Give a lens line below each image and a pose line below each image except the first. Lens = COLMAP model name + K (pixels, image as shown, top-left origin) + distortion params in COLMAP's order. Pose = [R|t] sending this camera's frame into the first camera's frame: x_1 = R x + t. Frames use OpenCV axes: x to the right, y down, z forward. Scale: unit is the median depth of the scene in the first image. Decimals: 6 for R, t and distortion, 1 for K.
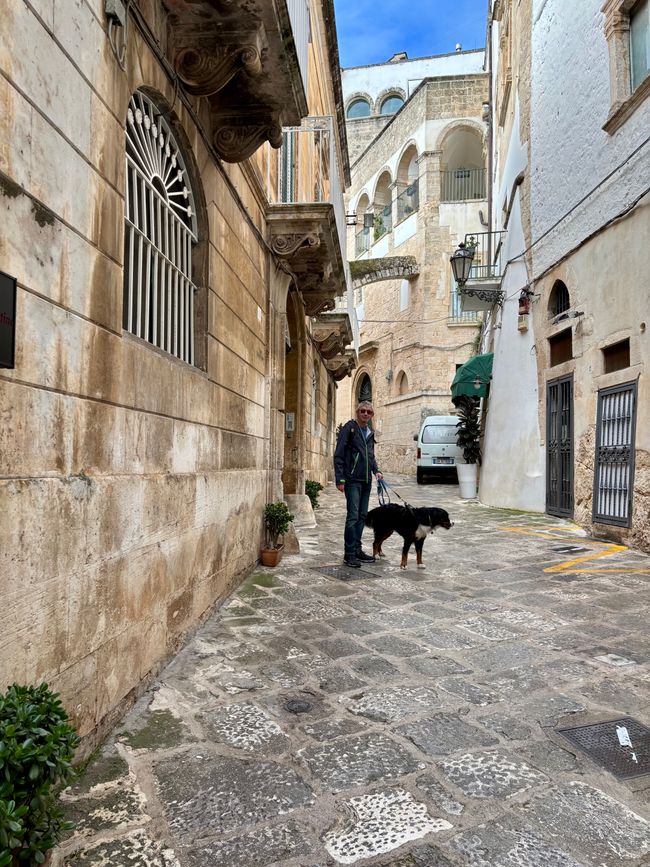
lens RADIAL K [[643.8, 0, 322.3], [0, 643.8, 439.4], [0, 0, 1]] dist [0.083918, -0.097230]
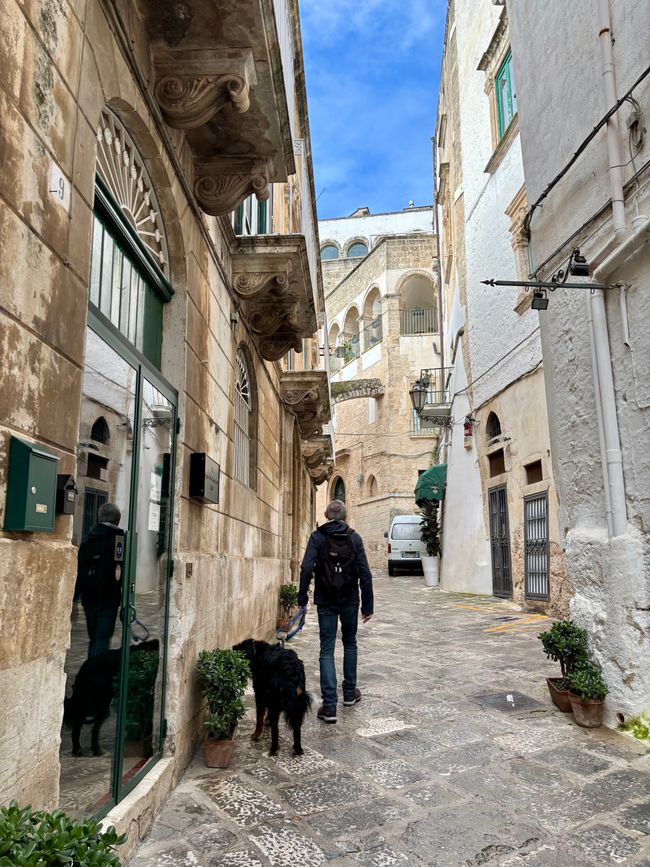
lens RADIAL K [[643.8, 0, 322.3], [0, 643.8, 439.4], [0, 0, 1]] dist [0.083918, -0.097230]
pose [[0.998662, -0.003275, 0.051613, -0.038806], [0.011028, 0.988524, -0.150659, 0.002093], [-0.050527, 0.151027, 0.987238, -0.221490]]
